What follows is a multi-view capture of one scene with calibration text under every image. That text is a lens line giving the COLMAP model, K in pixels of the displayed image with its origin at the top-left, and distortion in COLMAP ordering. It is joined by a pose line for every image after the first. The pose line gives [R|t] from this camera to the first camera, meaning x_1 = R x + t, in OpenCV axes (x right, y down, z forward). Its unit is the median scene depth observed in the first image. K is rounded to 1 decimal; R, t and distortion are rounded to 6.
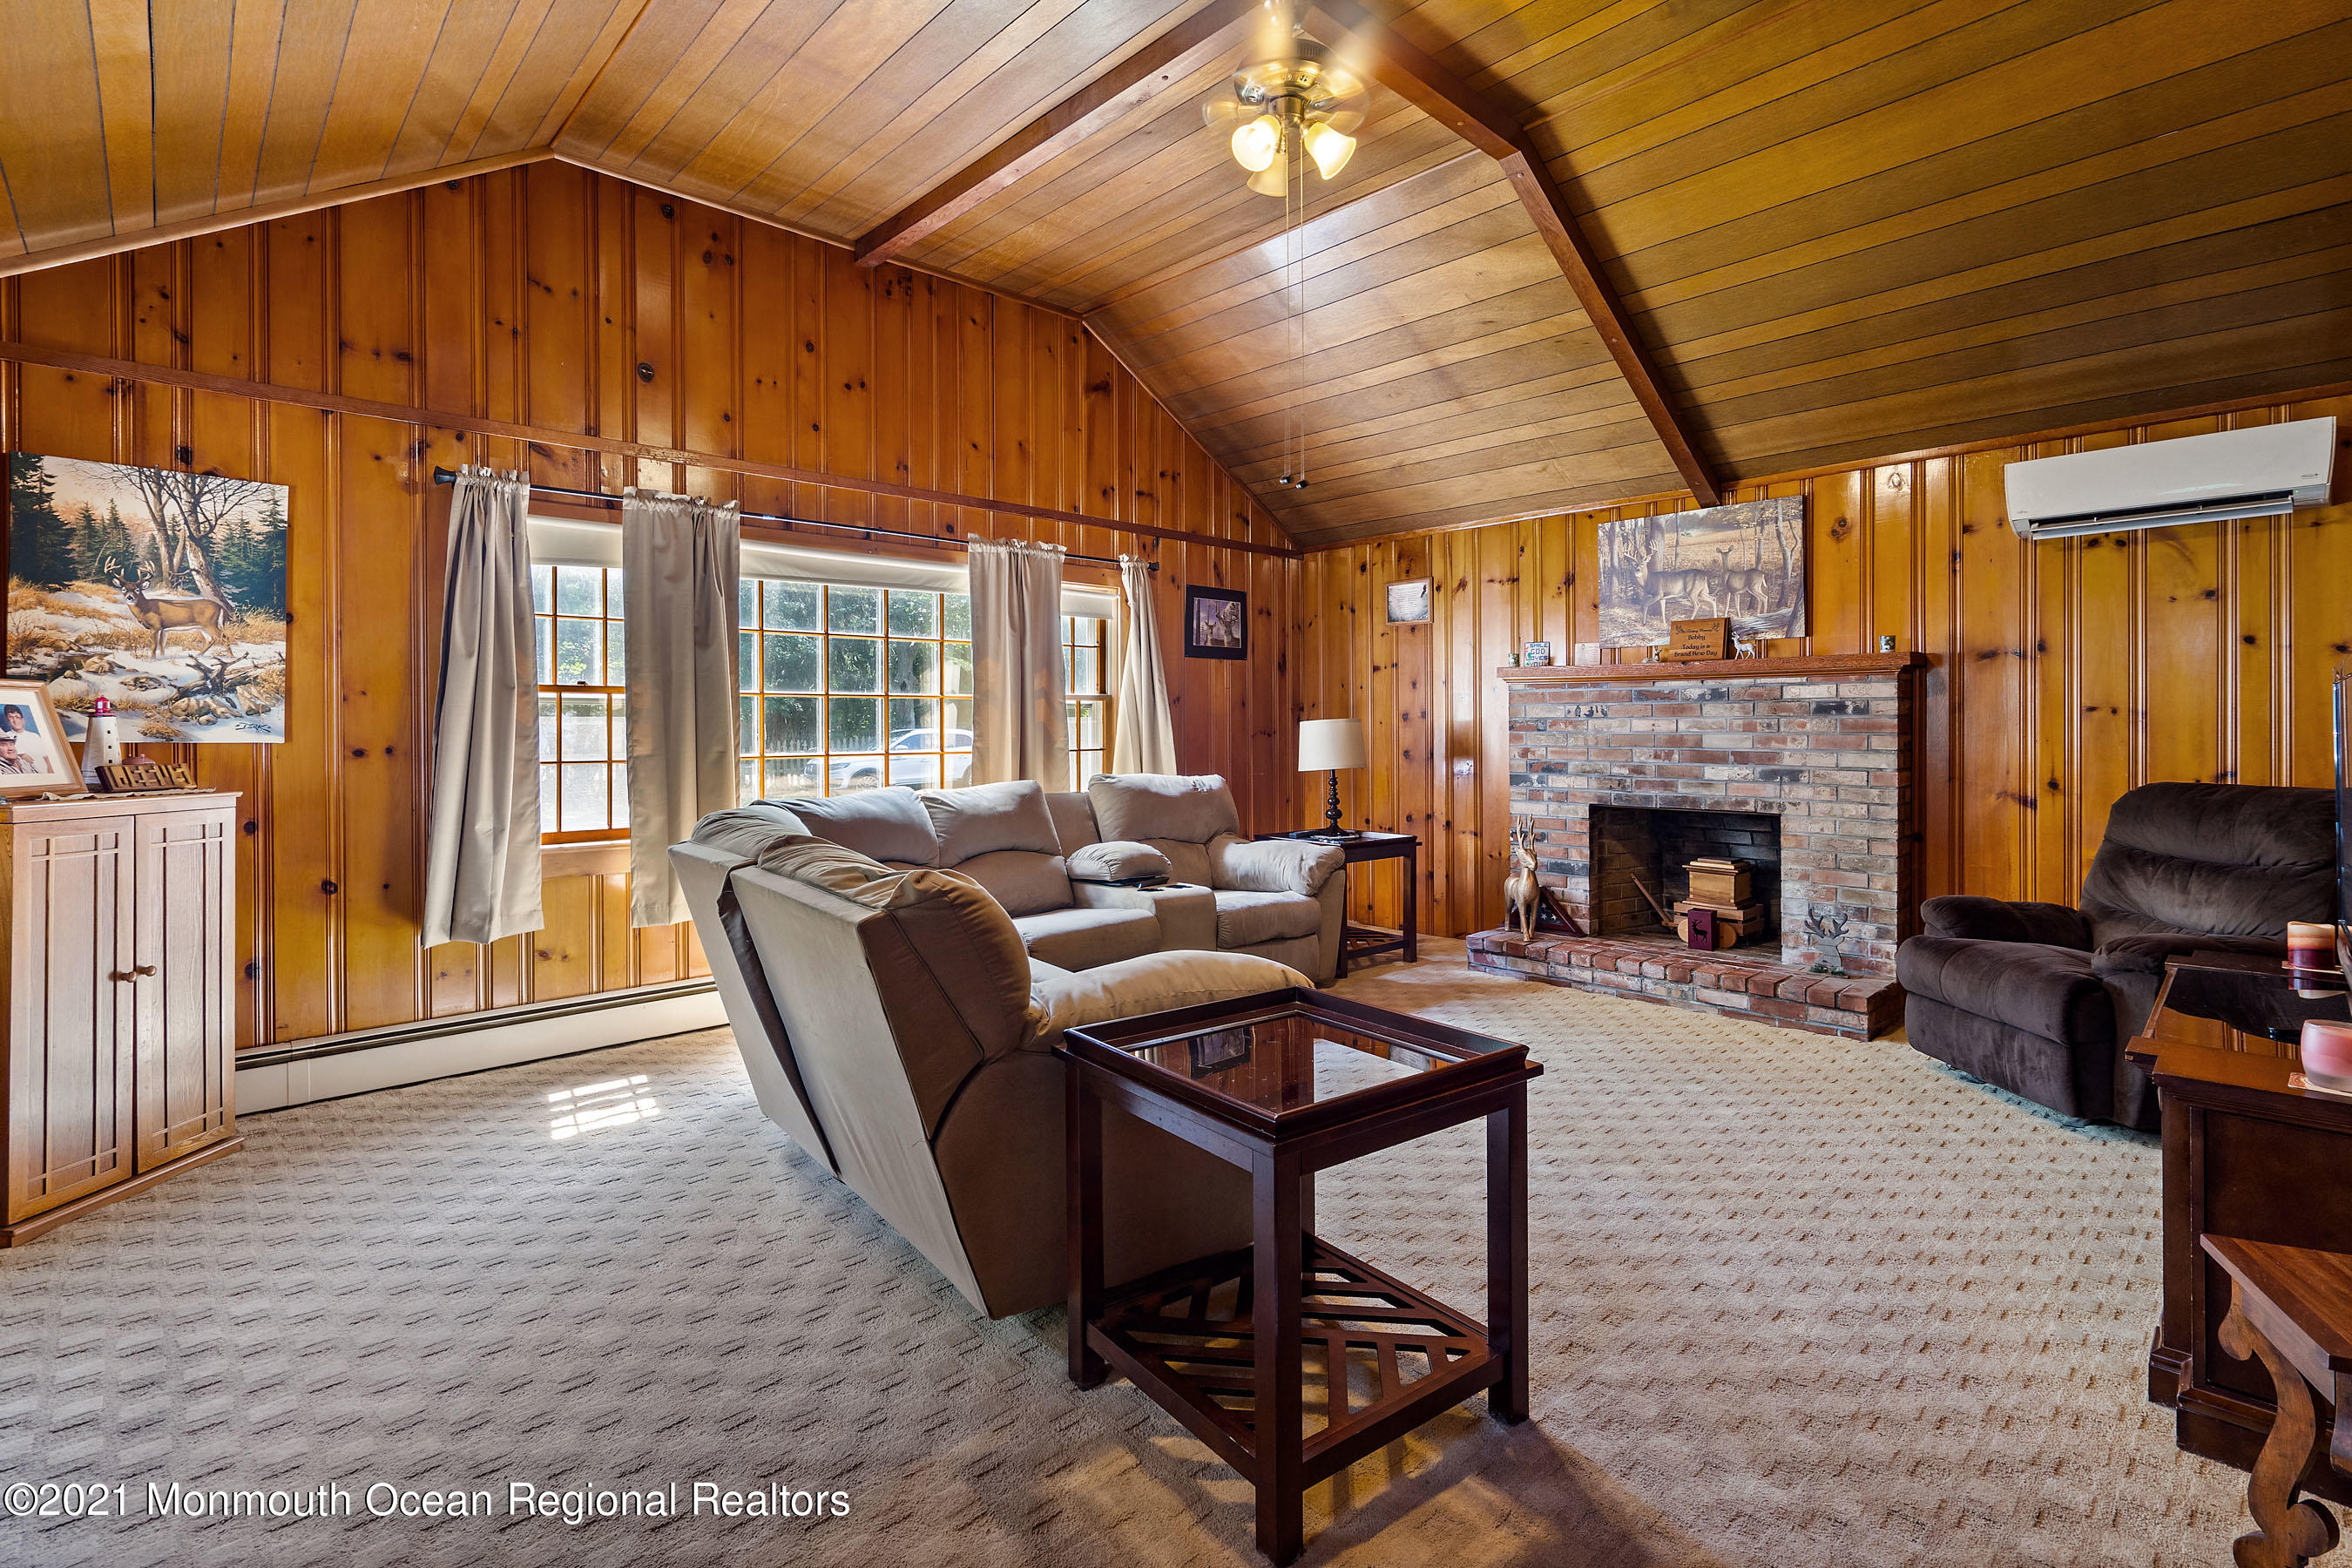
lens RADIAL K [[1104.9, 0, 1173.4], [0, 1104.9, 731.2], [0, 0, 1]] dist [-0.001684, -0.000197]
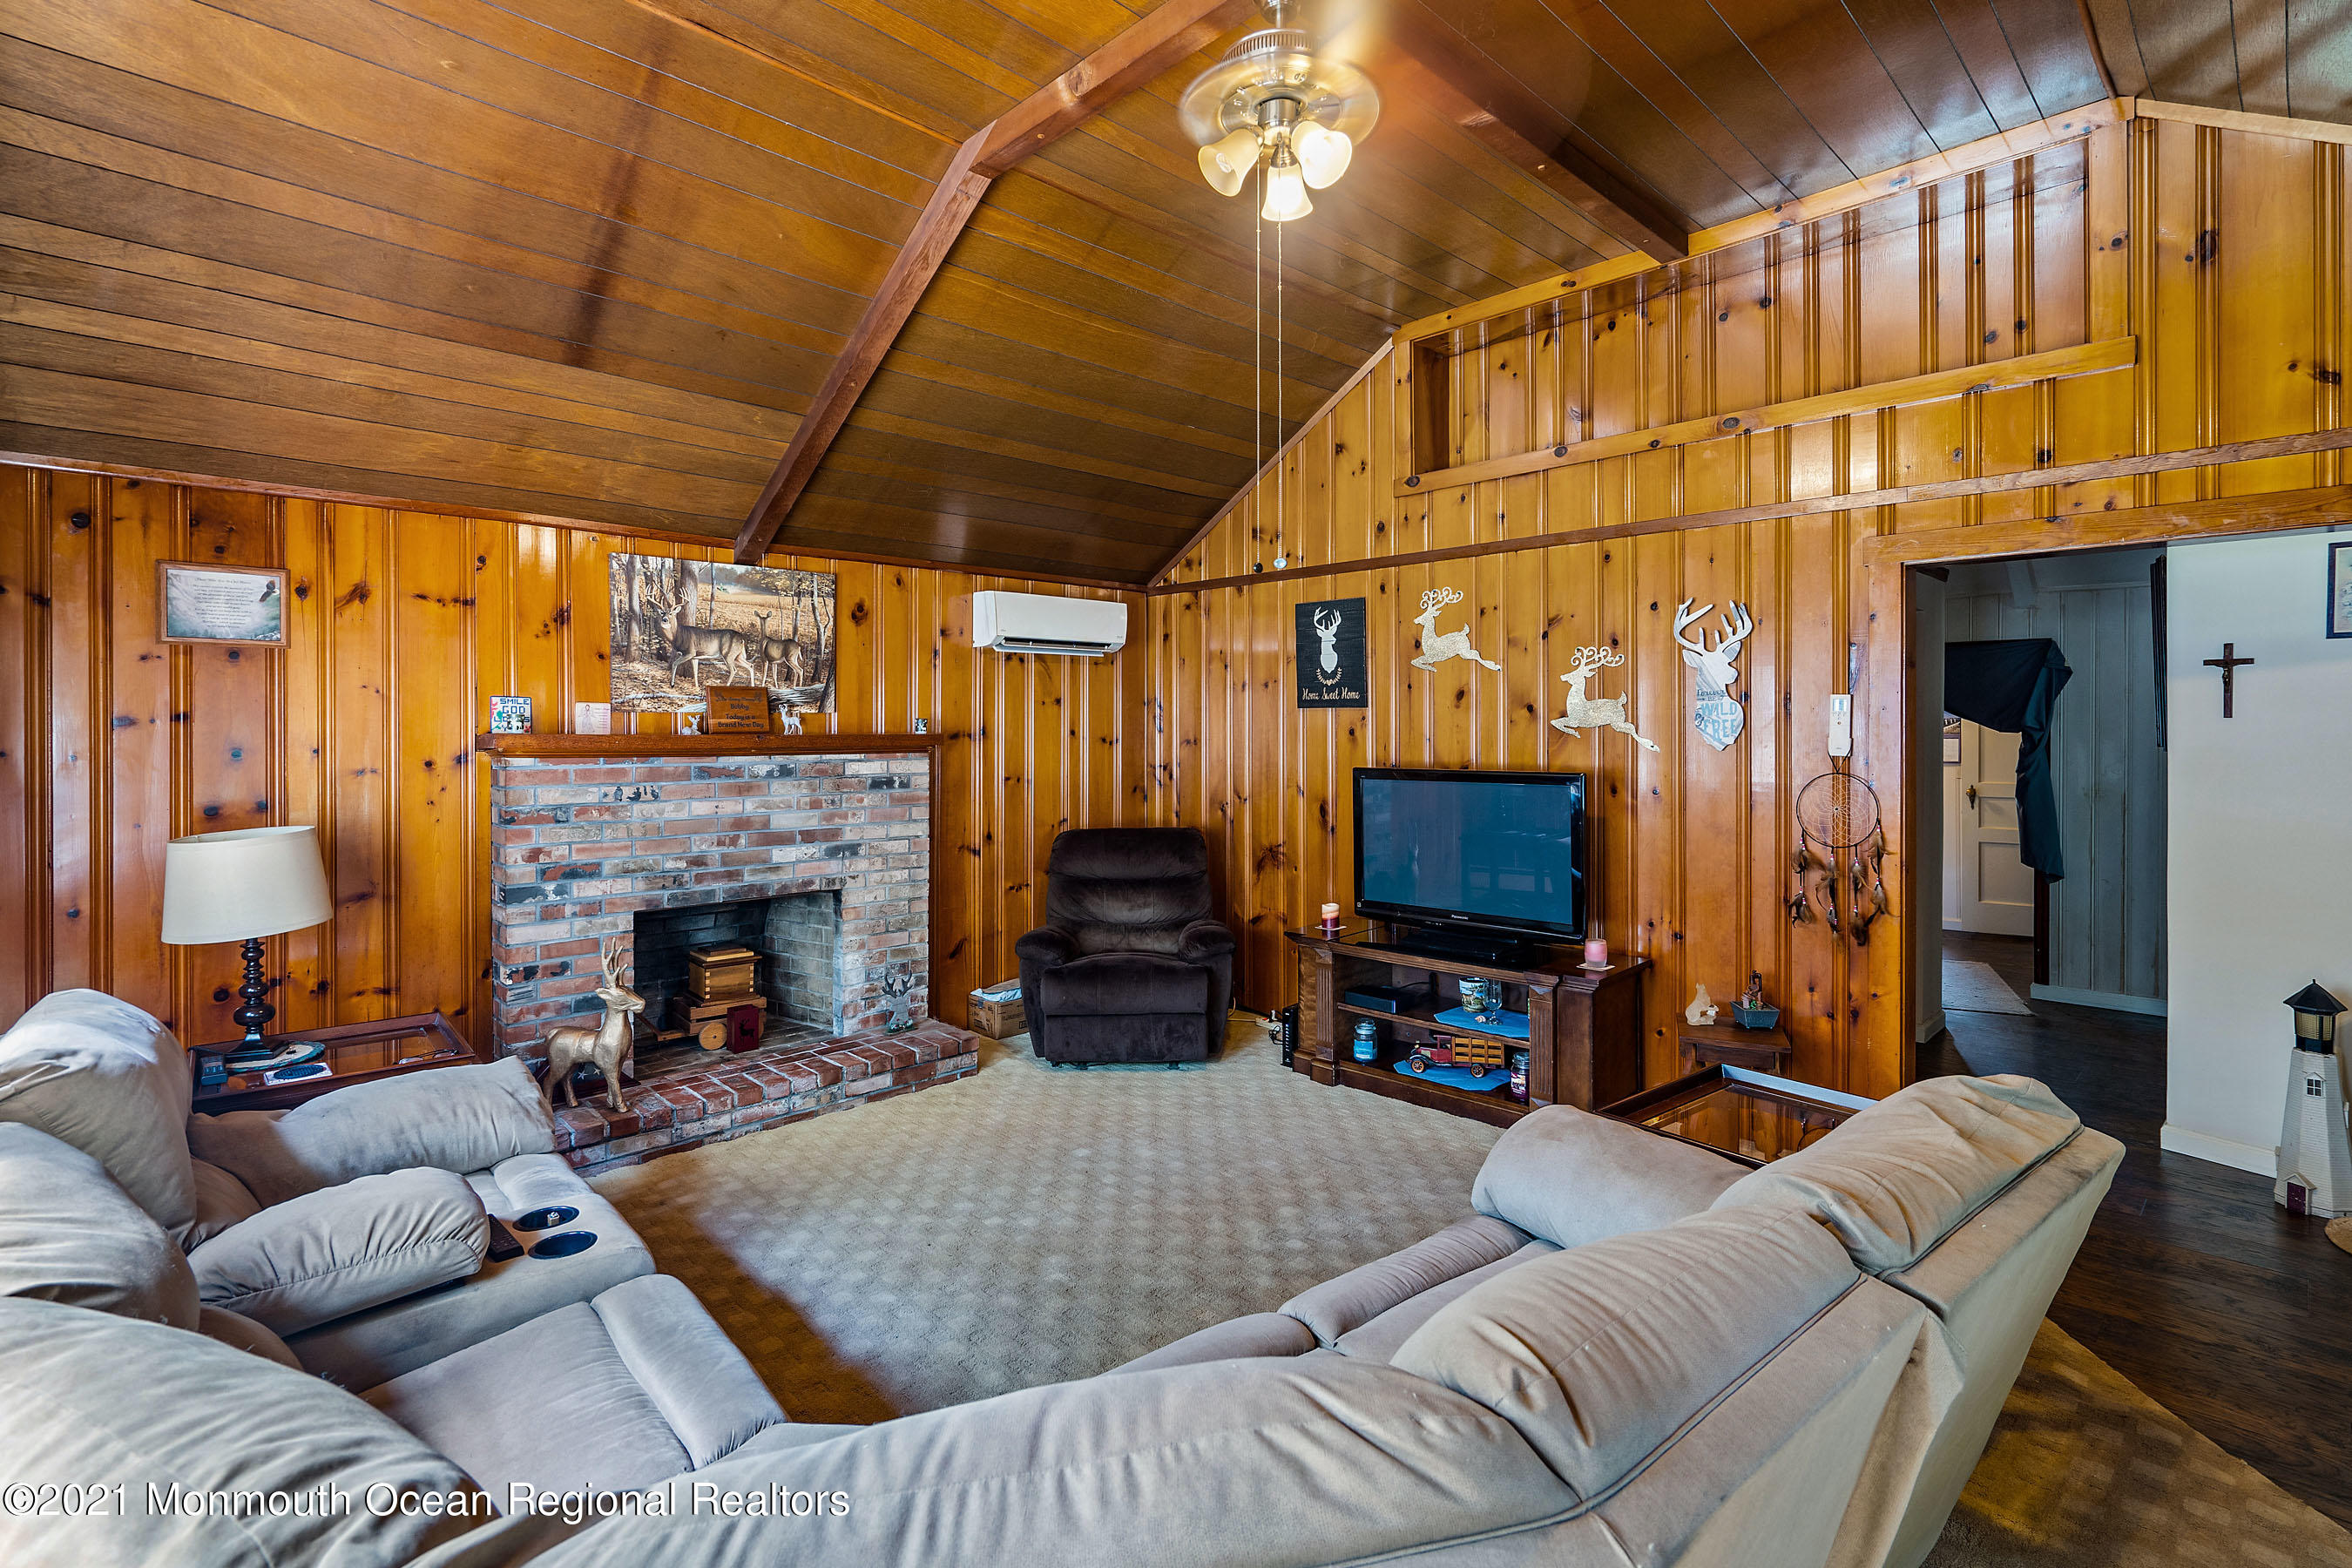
lens RADIAL K [[1104.9, 0, 1173.4], [0, 1104.9, 731.2], [0, 0, 1]] dist [-0.001684, -0.000197]
pose [[-0.017316, 0.001530, 0.999849, -0.436653], [0.007715, 0.999969, -0.001397, -0.061330], [-0.999820, 0.007690, -0.017327, 0.666012]]
